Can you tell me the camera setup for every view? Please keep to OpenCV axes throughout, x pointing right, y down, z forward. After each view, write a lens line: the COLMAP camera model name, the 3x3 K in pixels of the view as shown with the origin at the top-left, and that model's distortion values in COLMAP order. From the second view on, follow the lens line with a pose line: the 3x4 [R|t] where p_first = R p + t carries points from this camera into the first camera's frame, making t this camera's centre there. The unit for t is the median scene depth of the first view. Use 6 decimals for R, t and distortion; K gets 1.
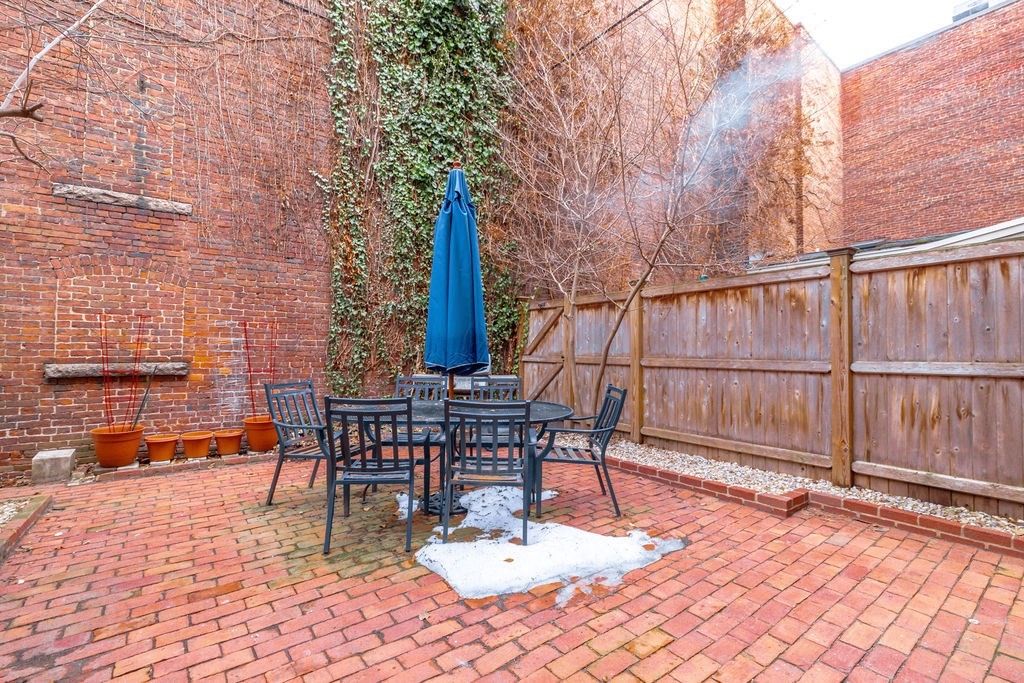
lens RADIAL K [[431.6, 0, 510.7], [0, 431.6, 342.0], [0, 0, 1]] dist [-0.001240, -0.000602]
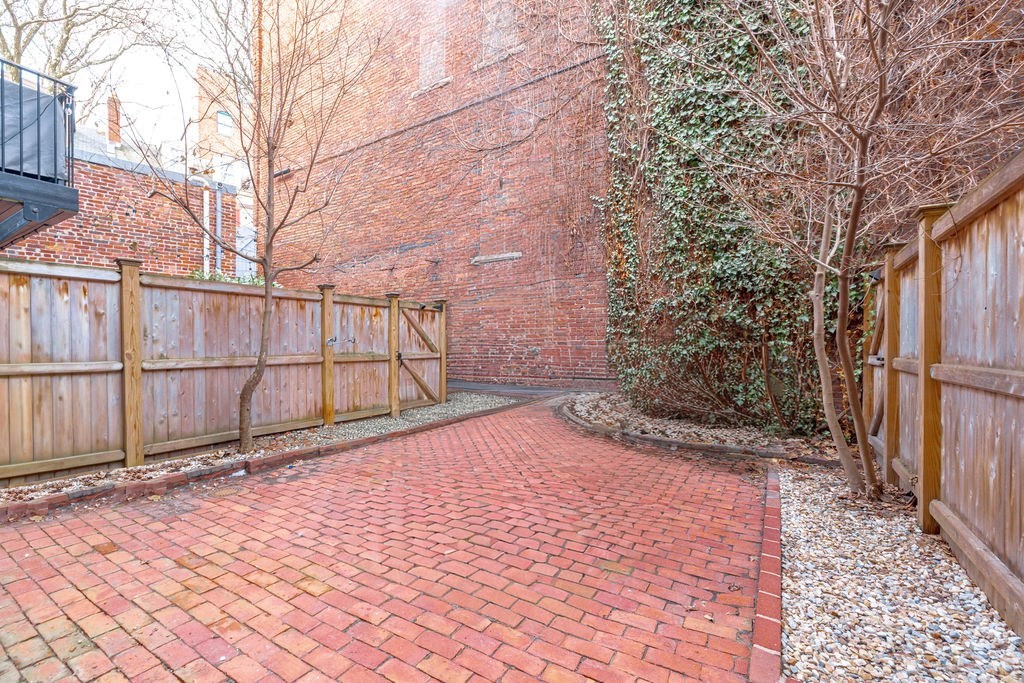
lens RADIAL K [[431.6, 0, 516.5], [0, 431.6, 348.8], [0, 0, 1]] dist [-0.001240, -0.000602]
pose [[0.393986, -0.001477, -0.919115, 0.591899], [0.025851, 0.999621, 0.009475, 0.002902], [0.918753, -0.027493, 0.393875, 0.369837]]
